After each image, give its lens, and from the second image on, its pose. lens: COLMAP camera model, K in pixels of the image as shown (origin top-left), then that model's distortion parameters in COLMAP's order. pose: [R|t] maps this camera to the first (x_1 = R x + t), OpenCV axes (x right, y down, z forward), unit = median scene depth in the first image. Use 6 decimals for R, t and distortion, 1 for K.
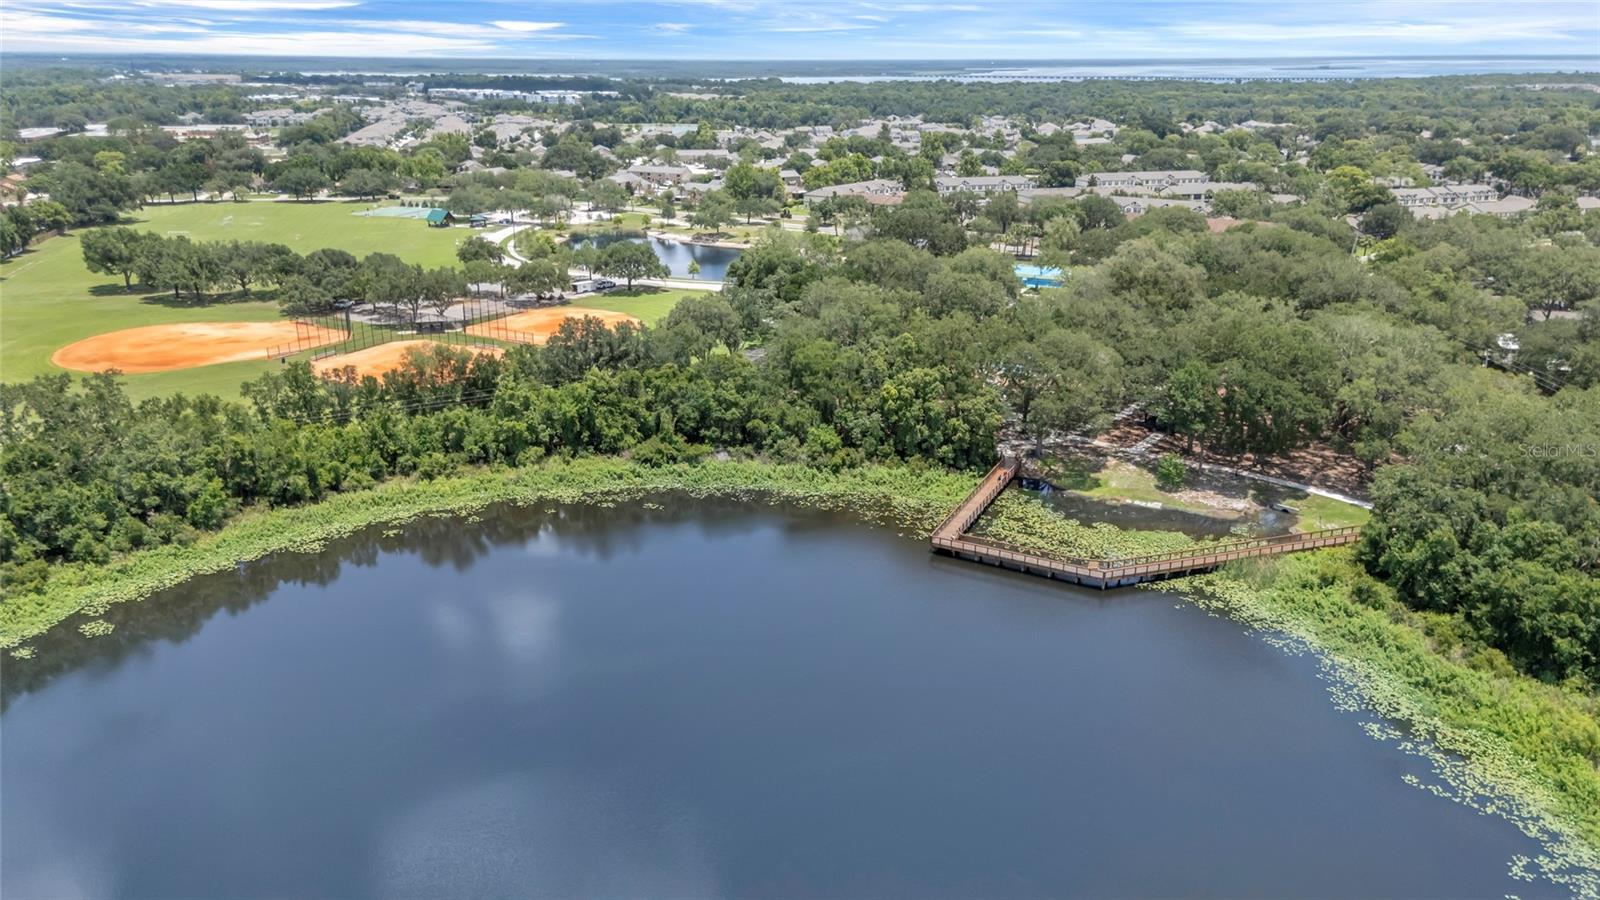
lens RADIAL K [[1143.6, 0, 792.7], [0, 1143.6, 454.3], [0, 0, 1]] dist [0.067397, -0.042637]
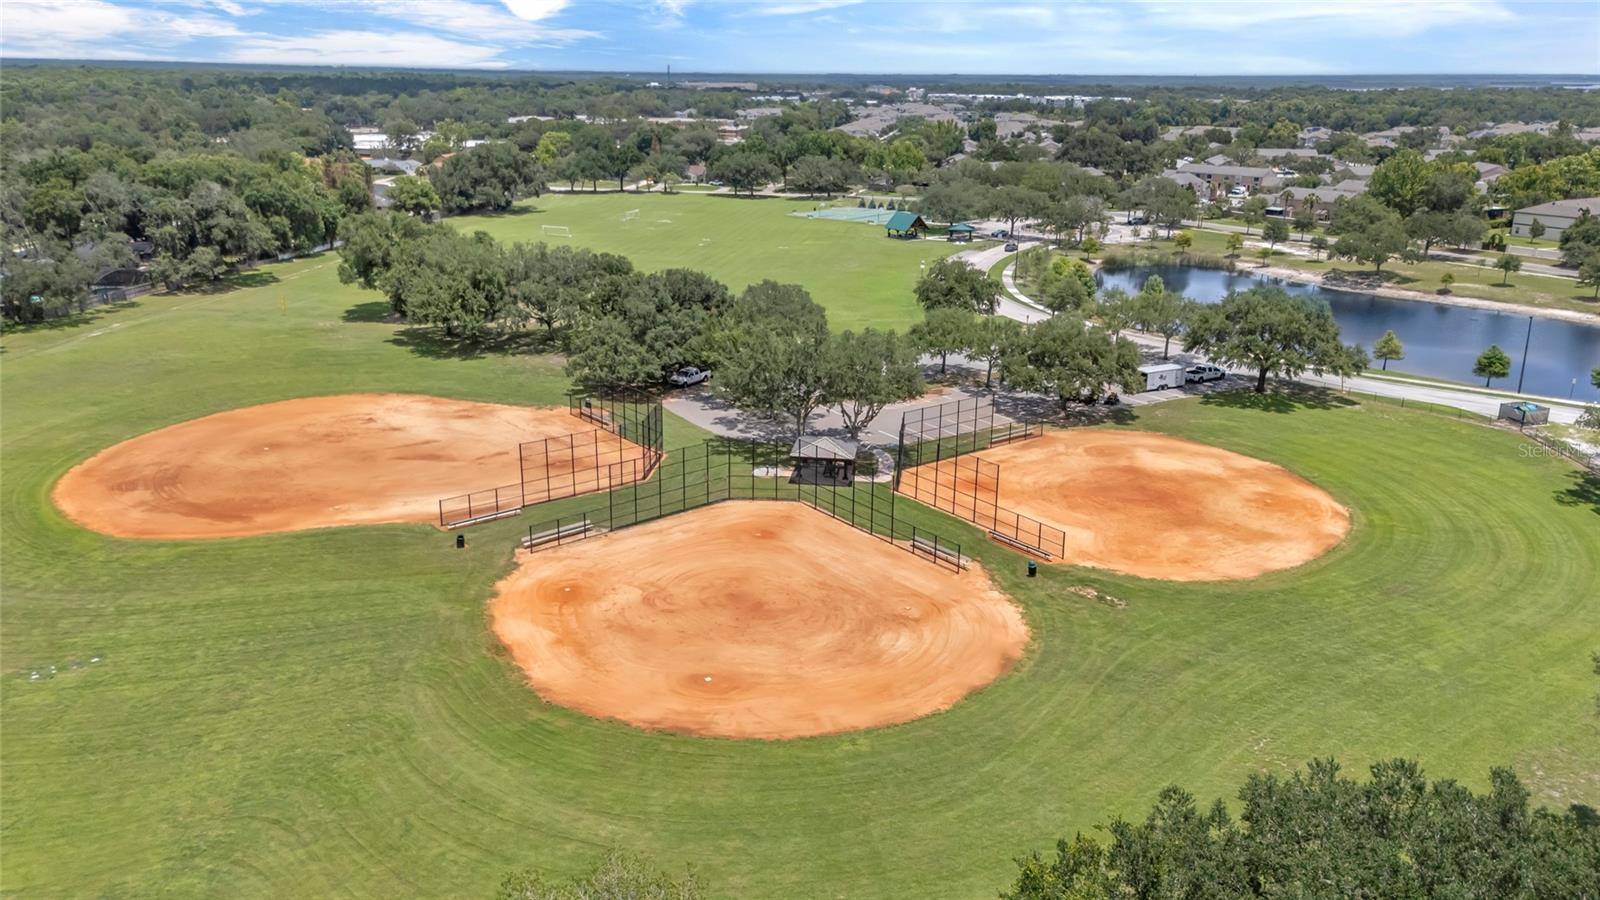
lens RADIAL K [[1143.6, 0, 792.7], [0, 1143.6, 454.3], [0, 0, 1]] dist [0.067397, -0.042637]
pose [[0.918717, 0.126232, -0.374198, -0.097817], [-0.131543, 0.991245, 0.011427, -0.070199], [0.372364, 0.038724, 0.927279, 0.354280]]
